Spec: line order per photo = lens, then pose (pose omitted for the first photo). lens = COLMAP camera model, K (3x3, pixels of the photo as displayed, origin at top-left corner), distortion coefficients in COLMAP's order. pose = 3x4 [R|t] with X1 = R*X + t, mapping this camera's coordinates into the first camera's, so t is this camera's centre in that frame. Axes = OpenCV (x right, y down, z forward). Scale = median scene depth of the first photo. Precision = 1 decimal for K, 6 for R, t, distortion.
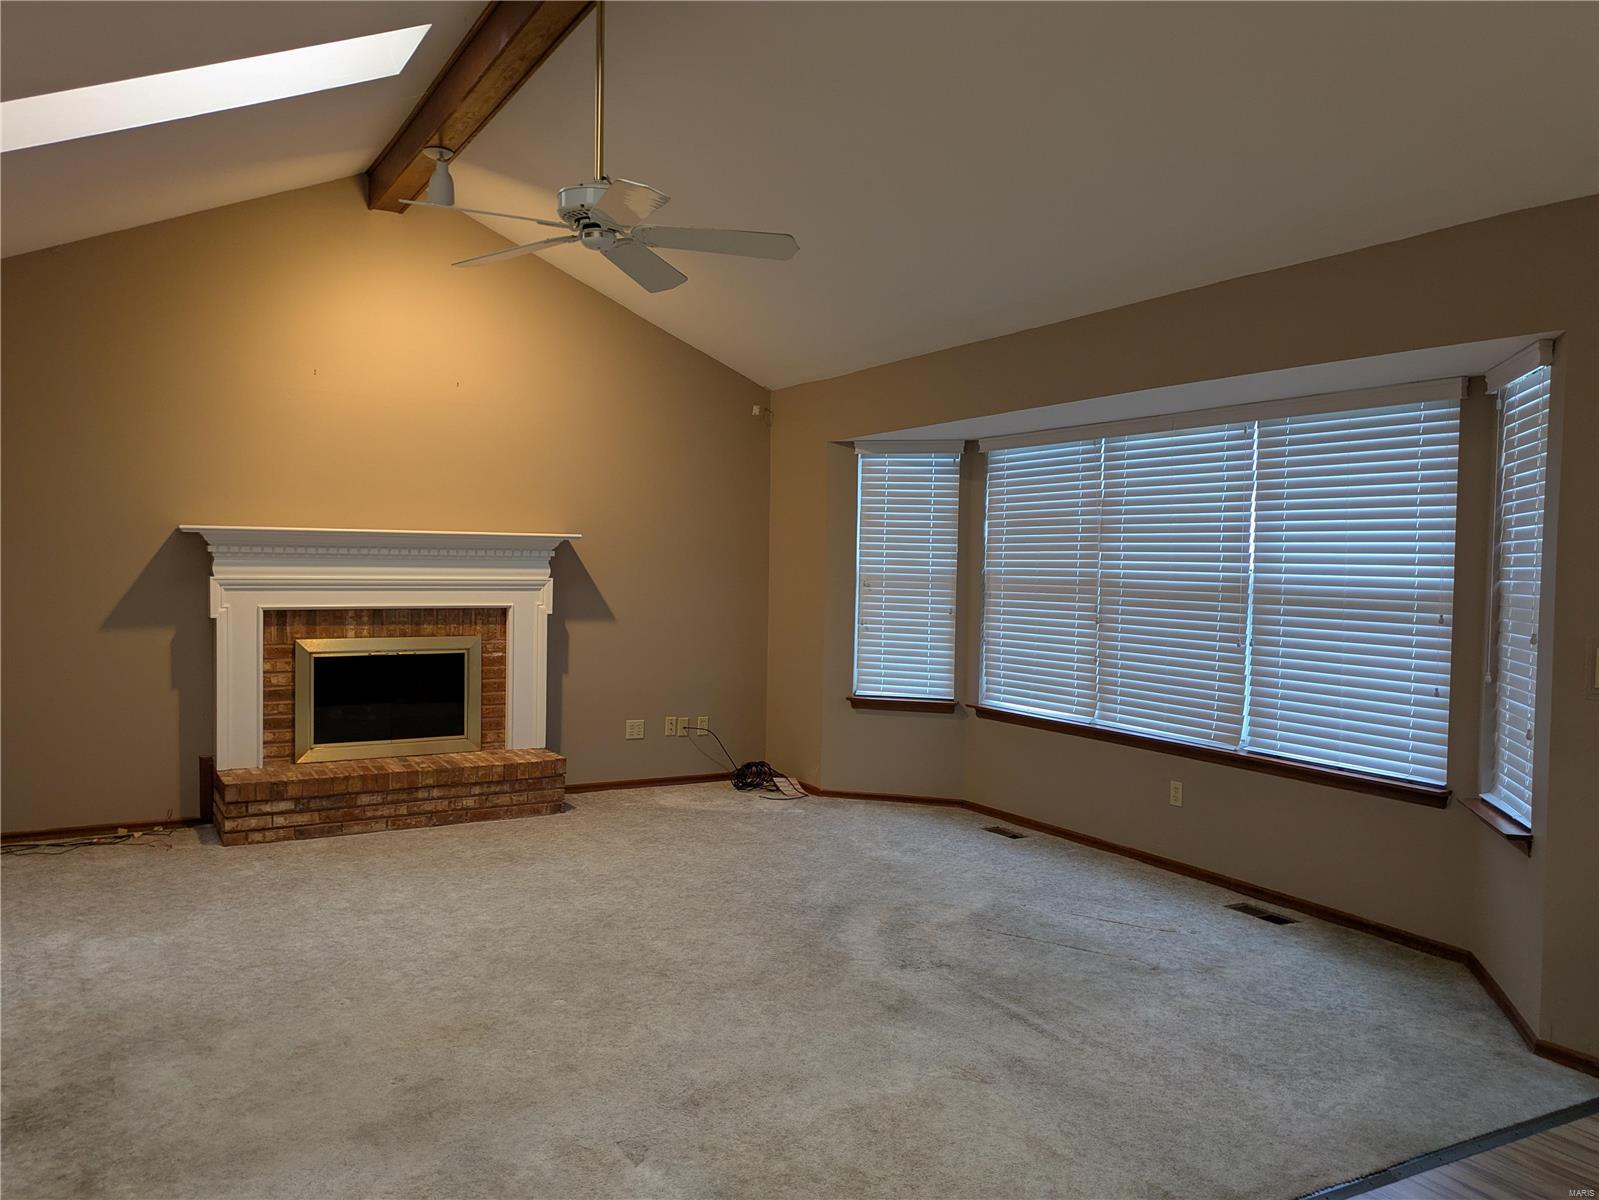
lens RADIAL K [[1217.9, 0, 808.3], [0, 1217.9, 604.7], [0, 0, 1]] dist [0.032298, -0.008927]
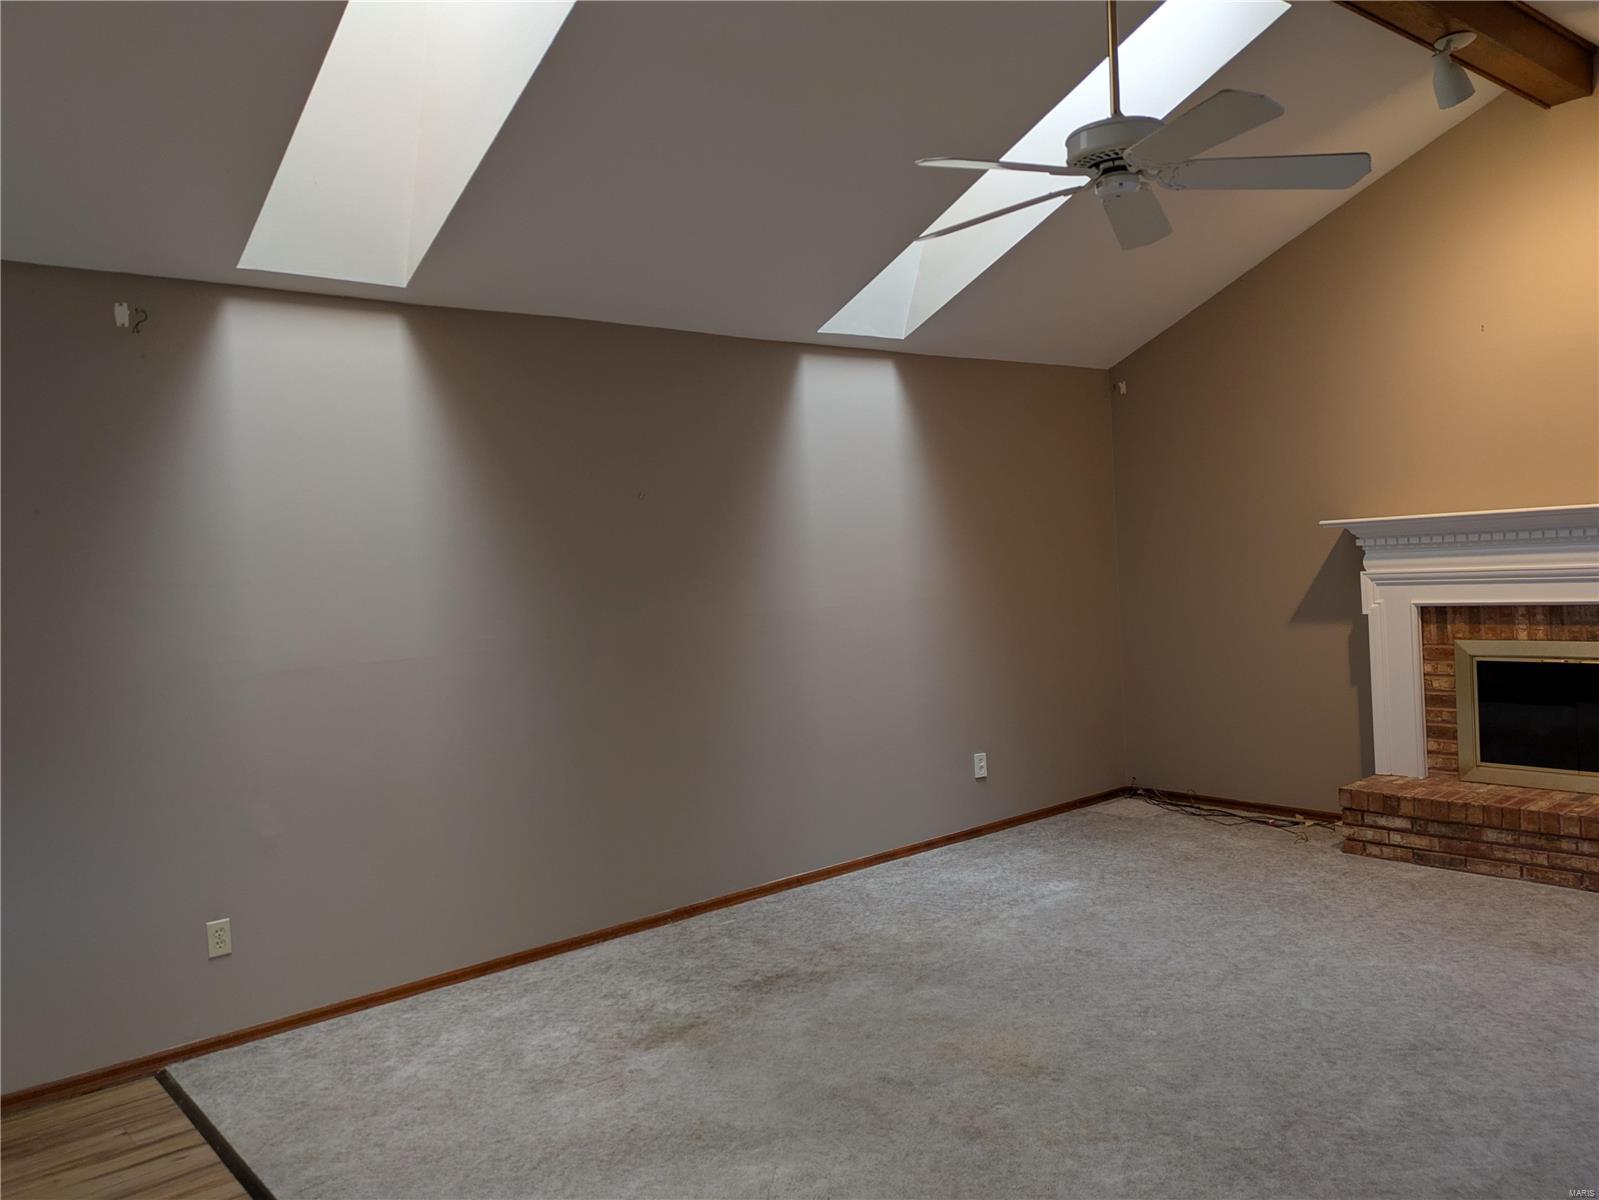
lens RADIAL K [[1217.9, 0, 804.8], [0, 1217.9, 597.5], [0, 0, 1]] dist [0.032298, -0.008927]
pose [[0.176854, 0.006943, -0.984213, 0.375099], [0.019693, 0.999750, 0.010591, -0.020921], [0.984040, -0.021255, 0.176673, 0.391133]]
